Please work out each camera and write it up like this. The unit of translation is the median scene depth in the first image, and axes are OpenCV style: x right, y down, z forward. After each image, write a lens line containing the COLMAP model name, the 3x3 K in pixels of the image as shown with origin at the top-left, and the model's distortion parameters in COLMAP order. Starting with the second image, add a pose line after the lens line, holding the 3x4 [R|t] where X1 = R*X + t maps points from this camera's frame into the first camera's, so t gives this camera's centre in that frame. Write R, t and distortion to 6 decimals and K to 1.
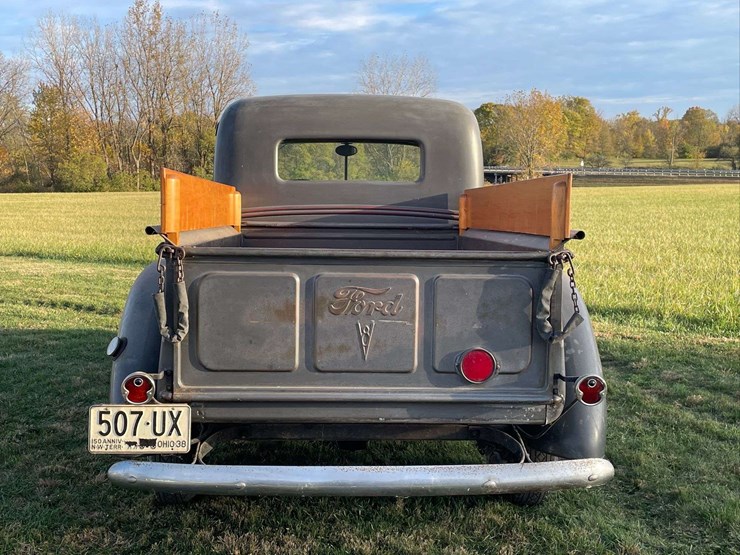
lens RADIAL K [[888.5, 0, 361.5], [0, 888.5, 279.0], [0, 0, 1]] dist [0.093307, -0.076246]
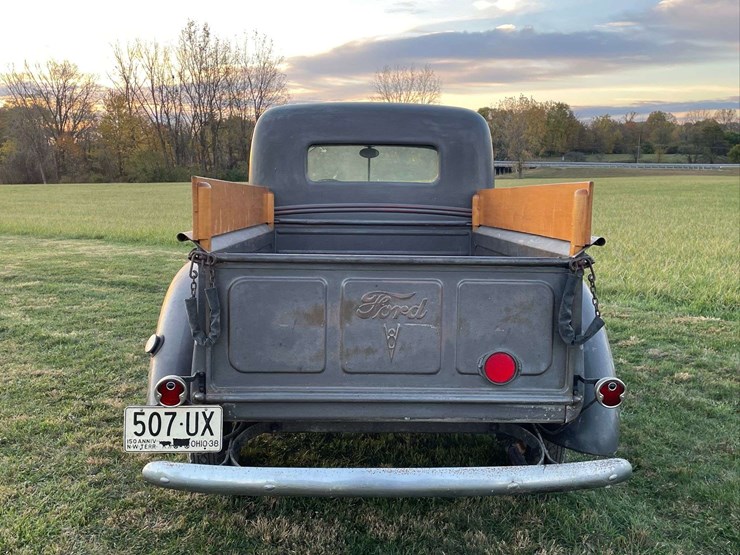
lens RADIAL K [[740.6, 0, 372.9], [0, 740.6, 264.7], [0, 0, 1]] dist [0.071280, 0.008003]
pose [[0.999977, 0.000735, -0.006677, -0.011540], [-0.000643, 0.999904, 0.013816, -0.034026], [0.006686, -0.013811, 0.999882, 0.138301]]
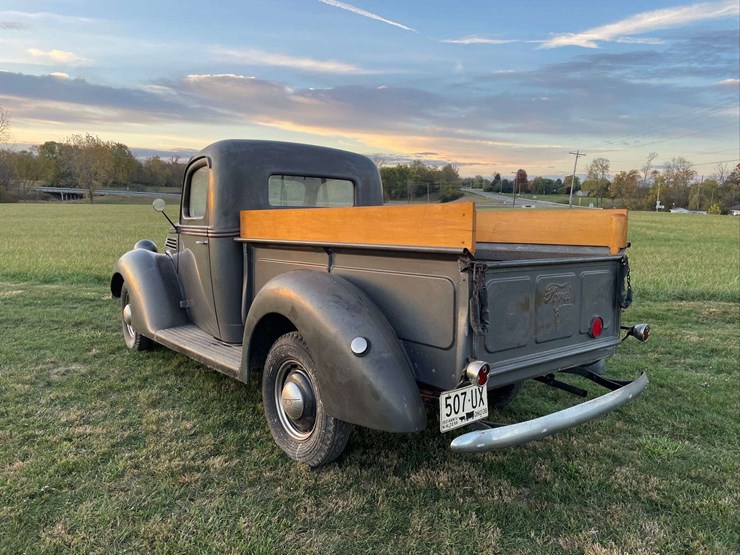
lens RADIAL K [[558.3, 0, 370.0], [0, 558.3, 277.5], [0, 0, 1]] dist [0.078031, -0.104360]
pose [[0.790601, -0.061812, 0.609204, -0.819271], [0.046264, 0.998078, 0.041229, -0.054146], [-0.610581, -0.004411, 0.791941, 0.439848]]
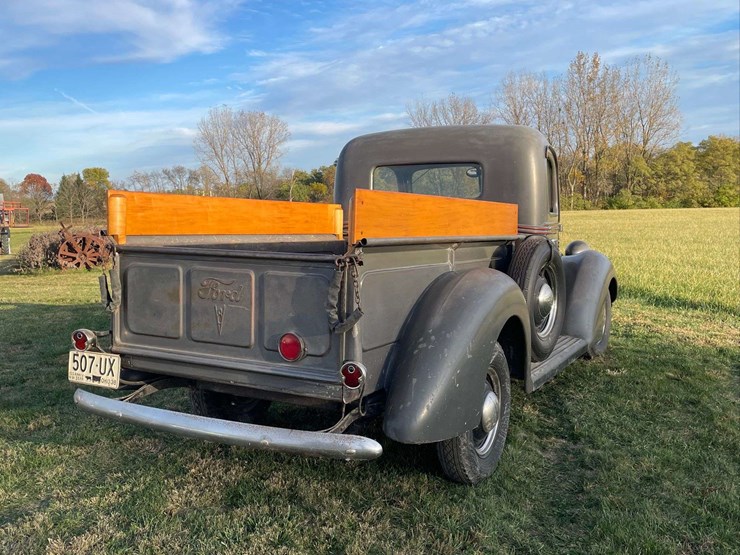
lens RADIAL K [[713.3, 0, 355.8], [0, 713.3, 278.0], [0, 0, 1]] dist [0.131118, -0.217231]
pose [[0.852309, 0.042189, -0.521334, 0.716932], [-0.044692, 0.998971, 0.007777, -0.008808], [0.521126, 0.016671, 0.853317, 0.207604]]
